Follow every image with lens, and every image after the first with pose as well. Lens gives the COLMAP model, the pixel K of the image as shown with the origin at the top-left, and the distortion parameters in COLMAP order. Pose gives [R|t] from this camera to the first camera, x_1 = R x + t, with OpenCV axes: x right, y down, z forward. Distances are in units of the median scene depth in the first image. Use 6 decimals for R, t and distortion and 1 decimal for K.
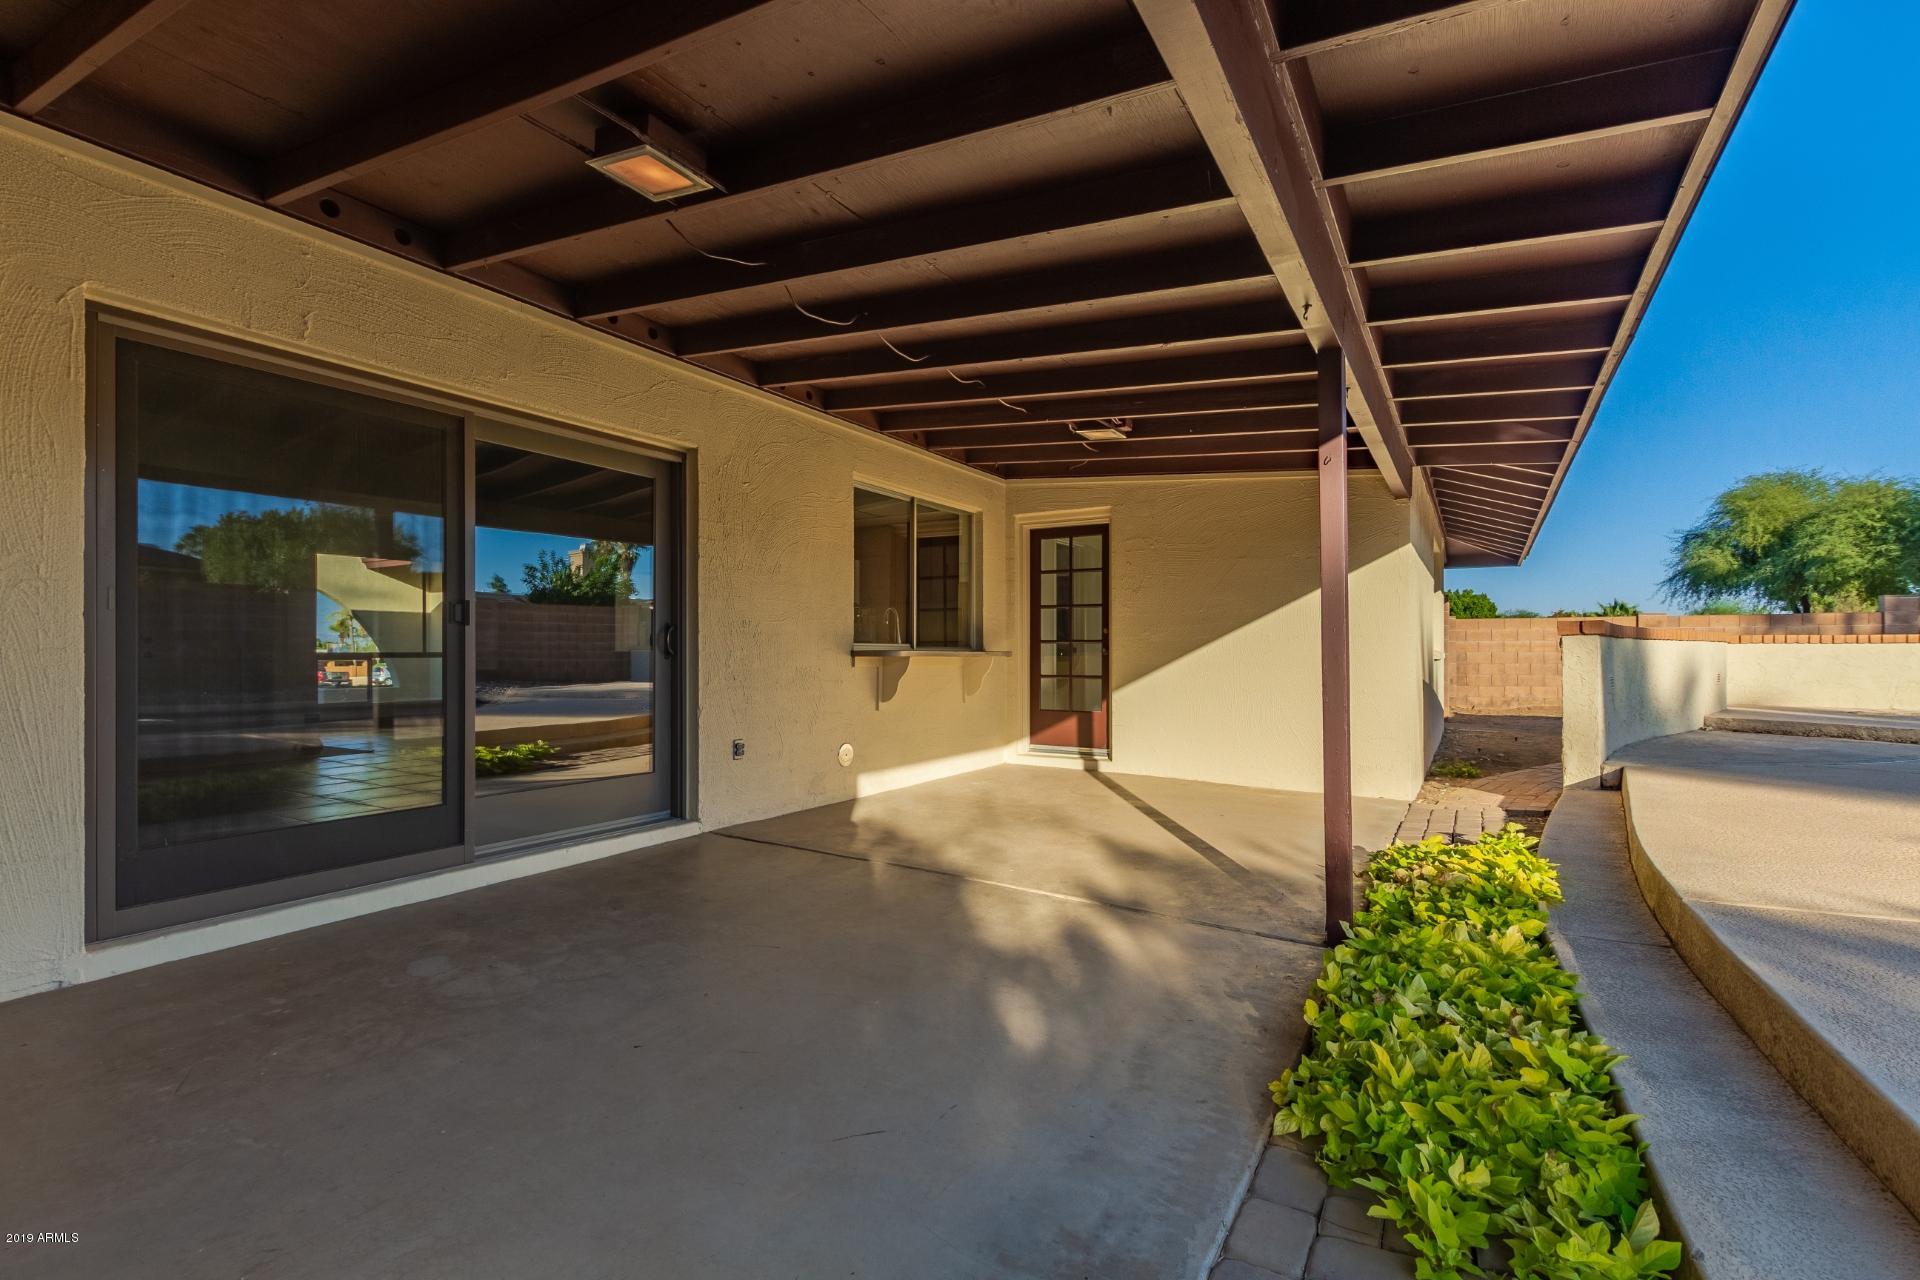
lens RADIAL K [[869.5, 0, 950.4], [0, 869.5, 641.6], [0, 0, 1]] dist [0.003751, -0.000259]
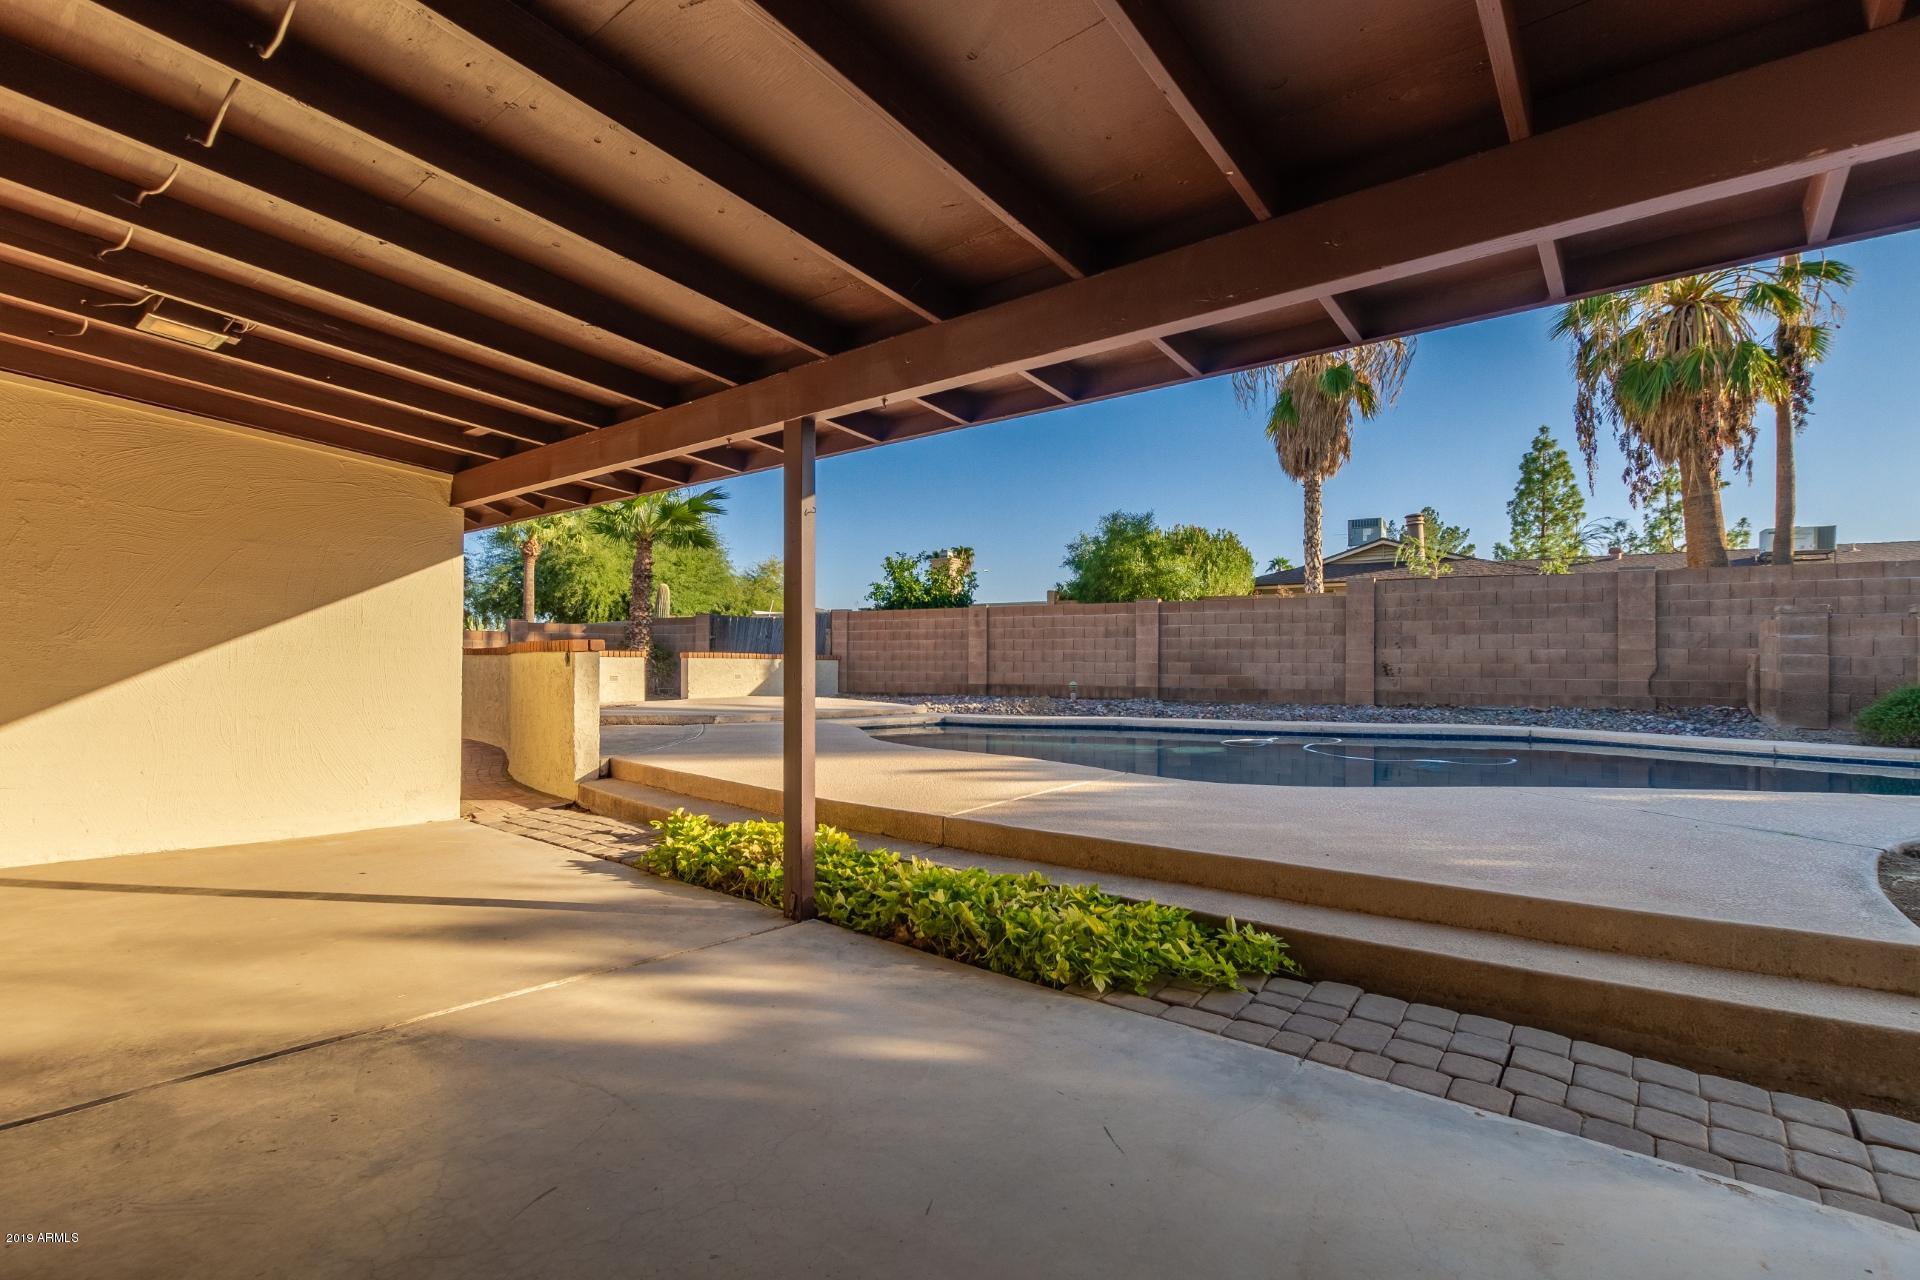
lens RADIAL K [[869.5, 0, 950.4], [0, 869.5, 641.6], [0, 0, 1]] dist [0.003751, -0.000259]
pose [[0.120910, 0.020249, 0.992457, -0.677658], [-0.021587, 0.999609, -0.017765, -0.017251], [-0.992429, -0.019276, 0.121300, 0.600258]]
